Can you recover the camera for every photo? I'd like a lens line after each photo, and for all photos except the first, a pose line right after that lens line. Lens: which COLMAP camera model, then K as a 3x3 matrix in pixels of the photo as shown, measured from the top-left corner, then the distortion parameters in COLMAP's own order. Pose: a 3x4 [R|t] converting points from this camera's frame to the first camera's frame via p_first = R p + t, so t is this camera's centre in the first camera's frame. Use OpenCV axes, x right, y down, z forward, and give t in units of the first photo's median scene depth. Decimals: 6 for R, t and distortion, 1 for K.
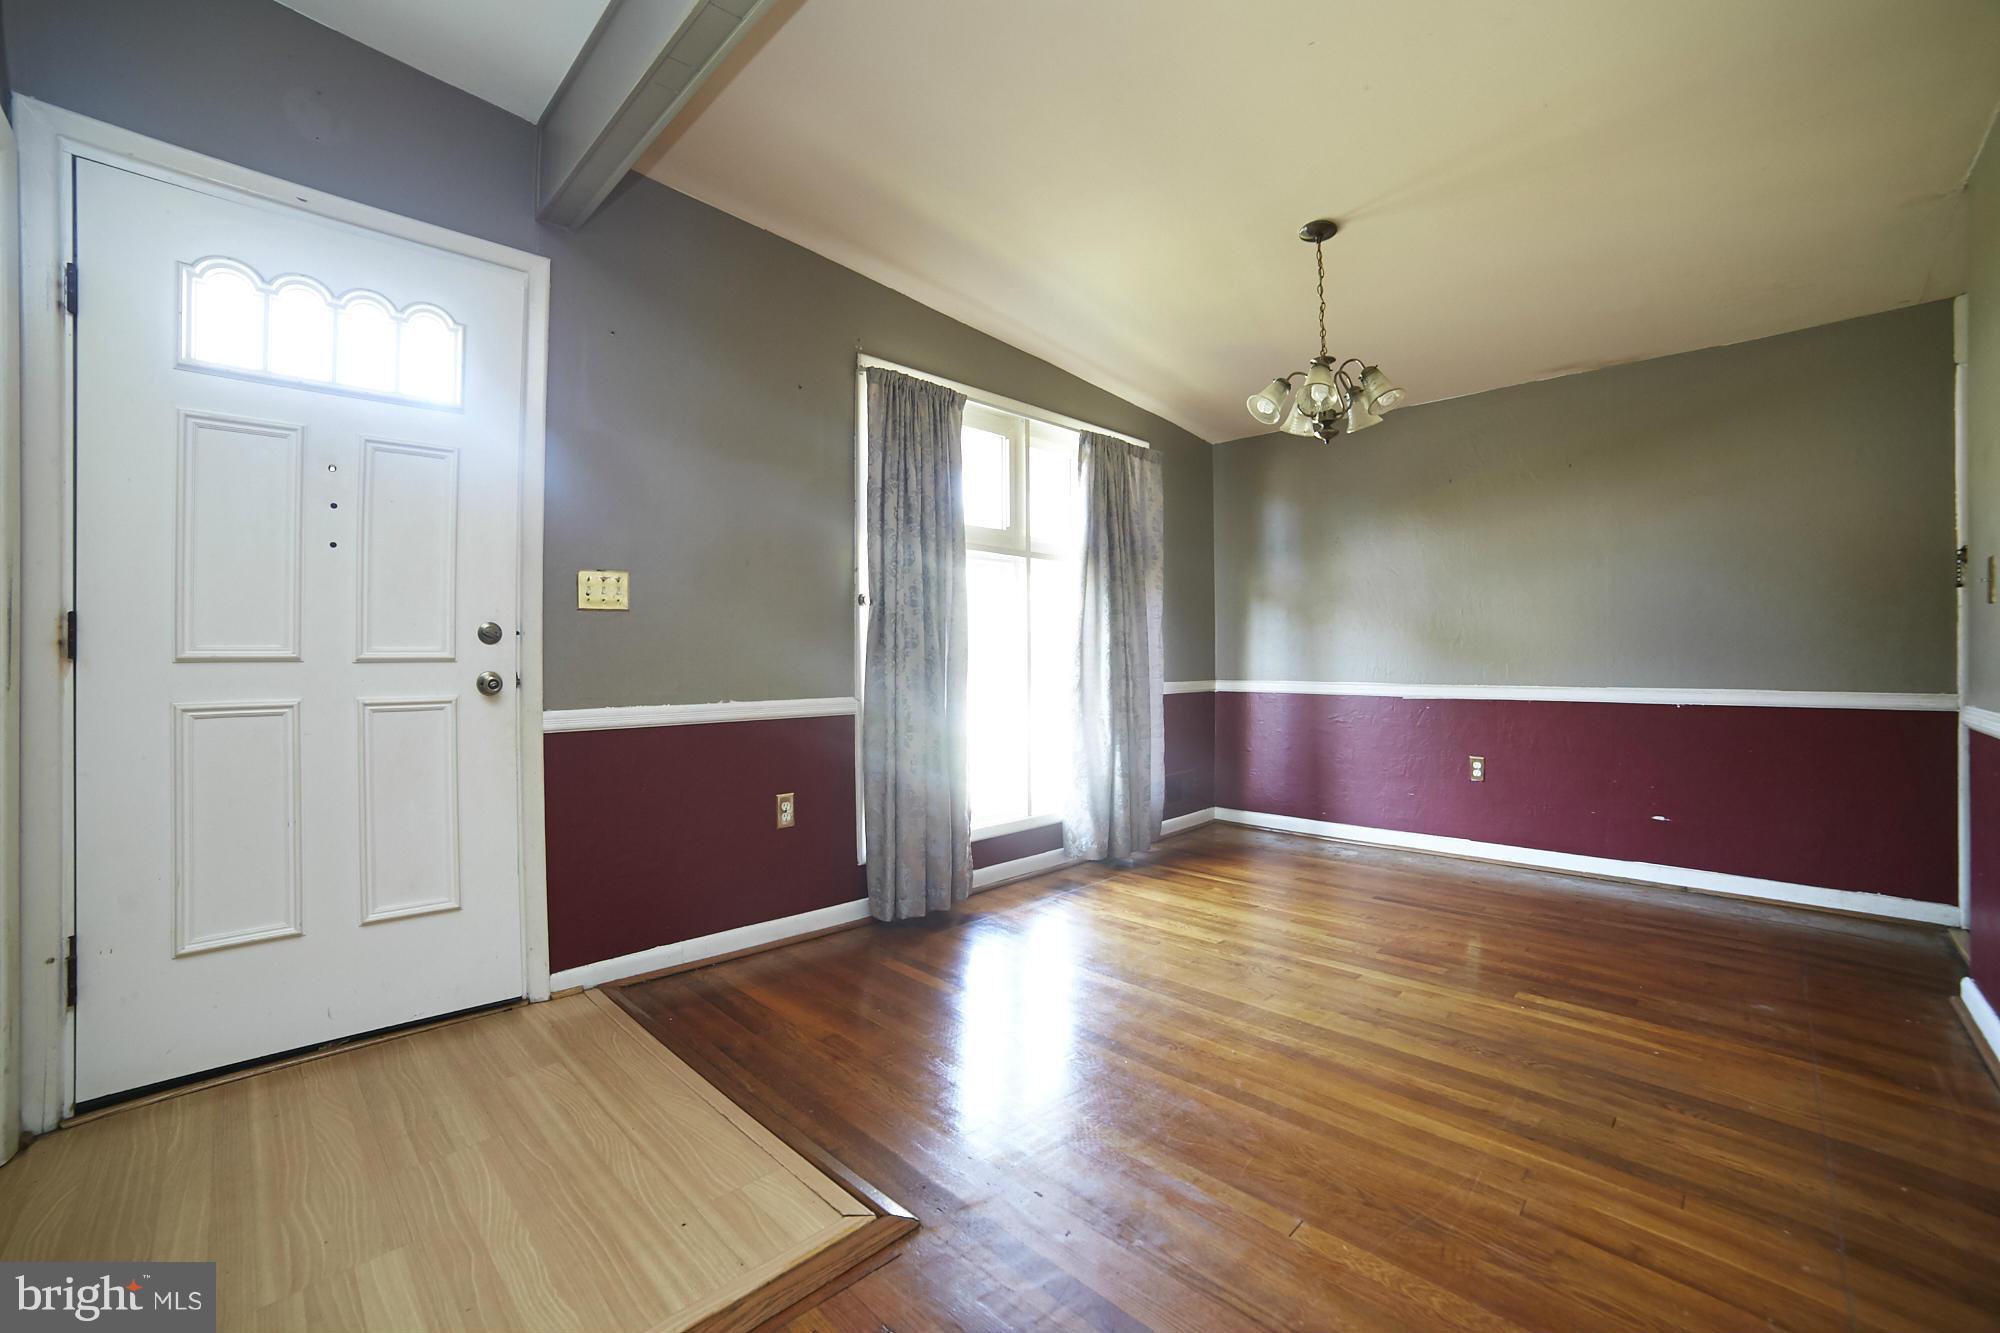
lens RADIAL K [[815.7, 0, 995.4], [0, 815.7, 653.5], [0, 0, 1]] dist [-0.108247, 0.036615]
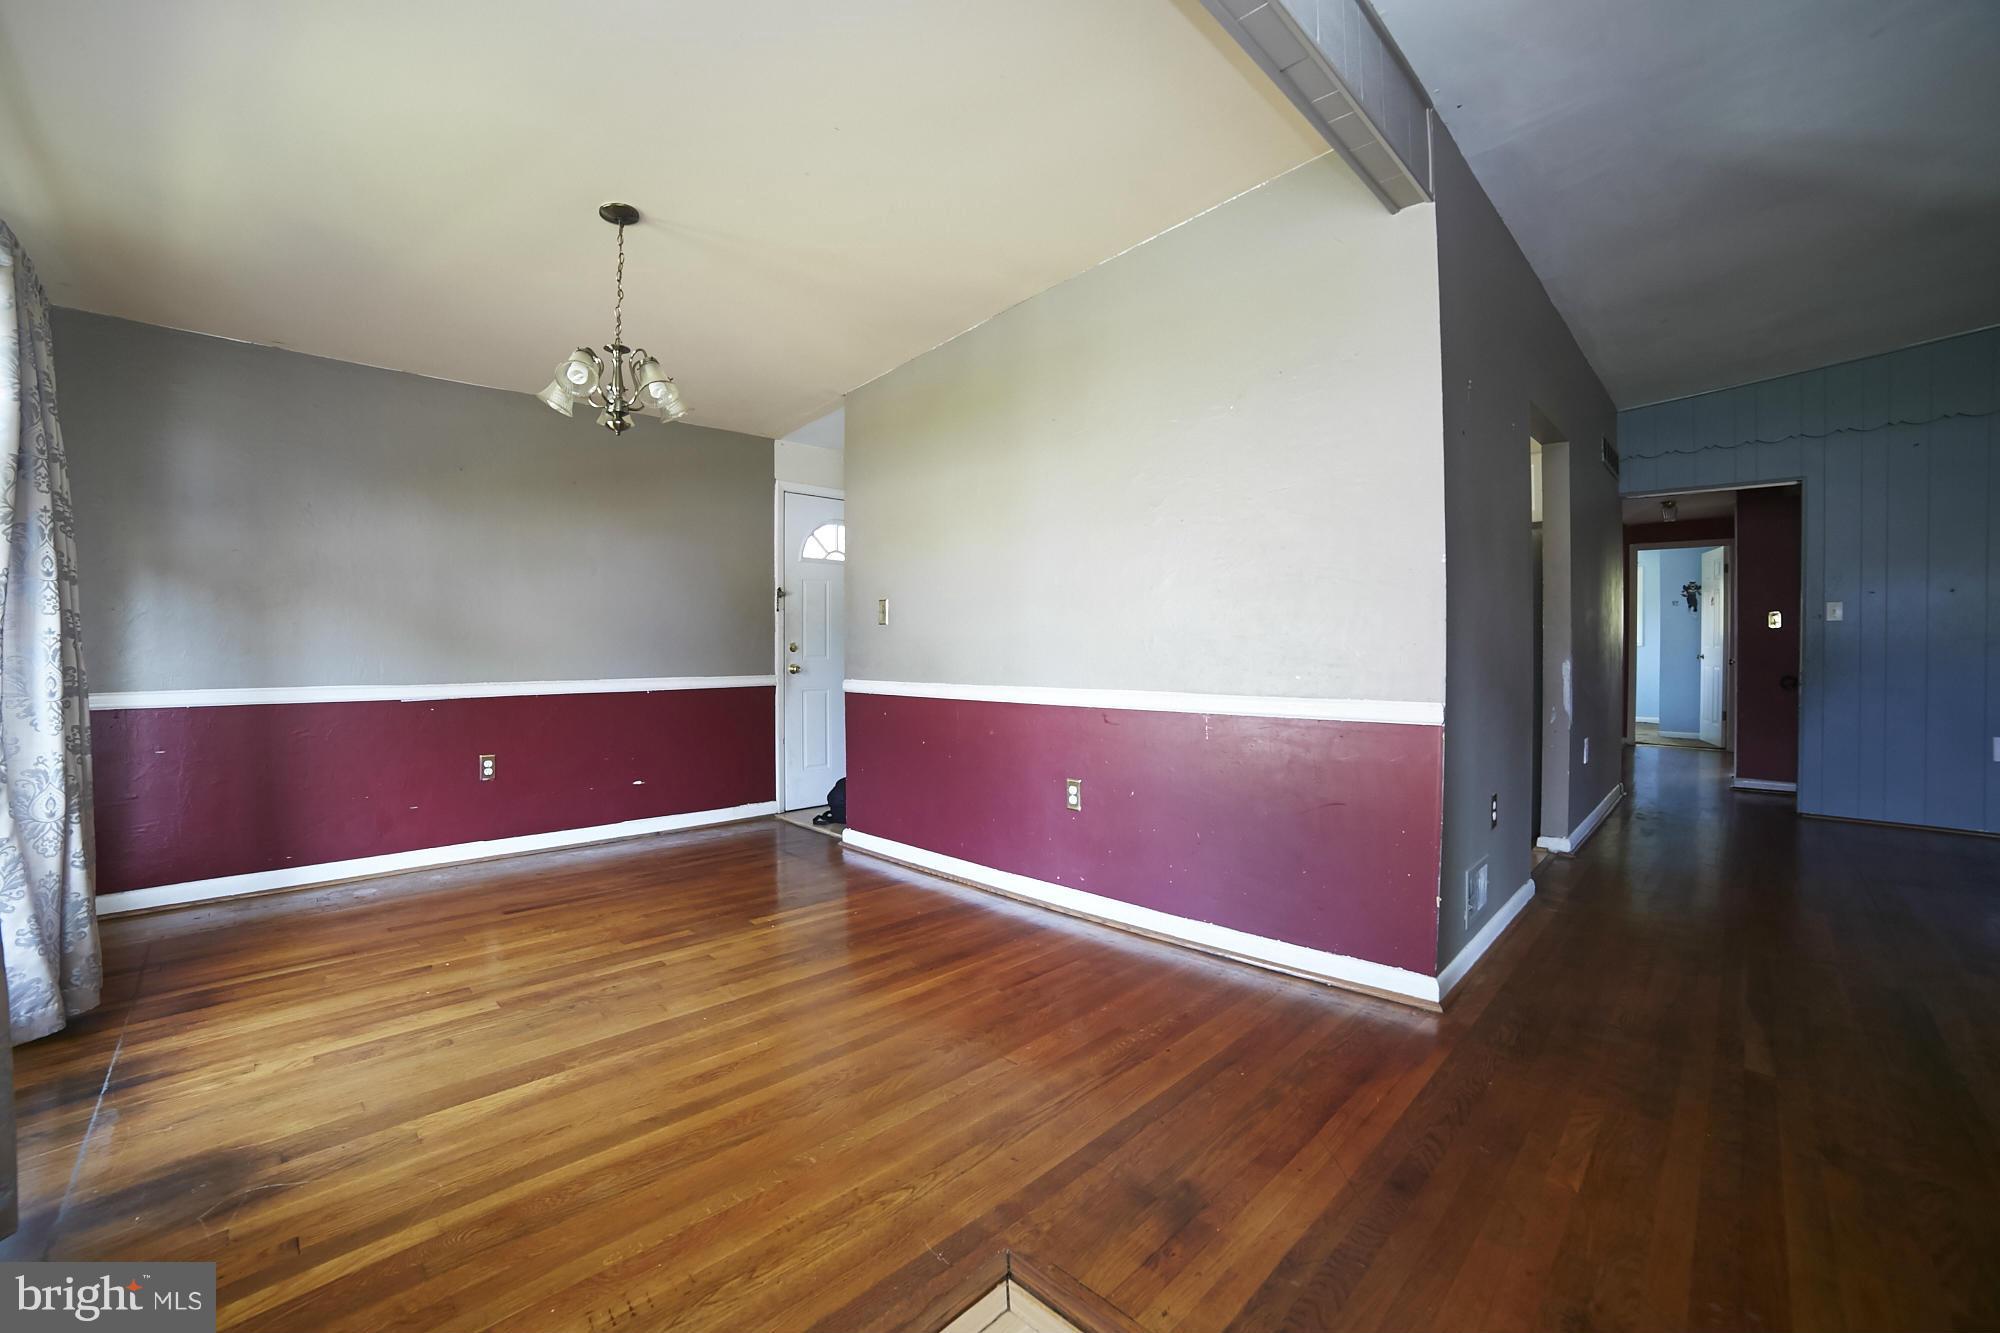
lens RADIAL K [[815.7, 0, 995.4], [0, 815.7, 653.5], [0, 0, 1]] dist [-0.108247, 0.036615]
pose [[-0.011118, -0.002412, 0.999935, -0.508438], [0.000676, 0.999997, 0.002419, 0.002546], [-0.999938, 0.000703, -0.011116, 0.504858]]
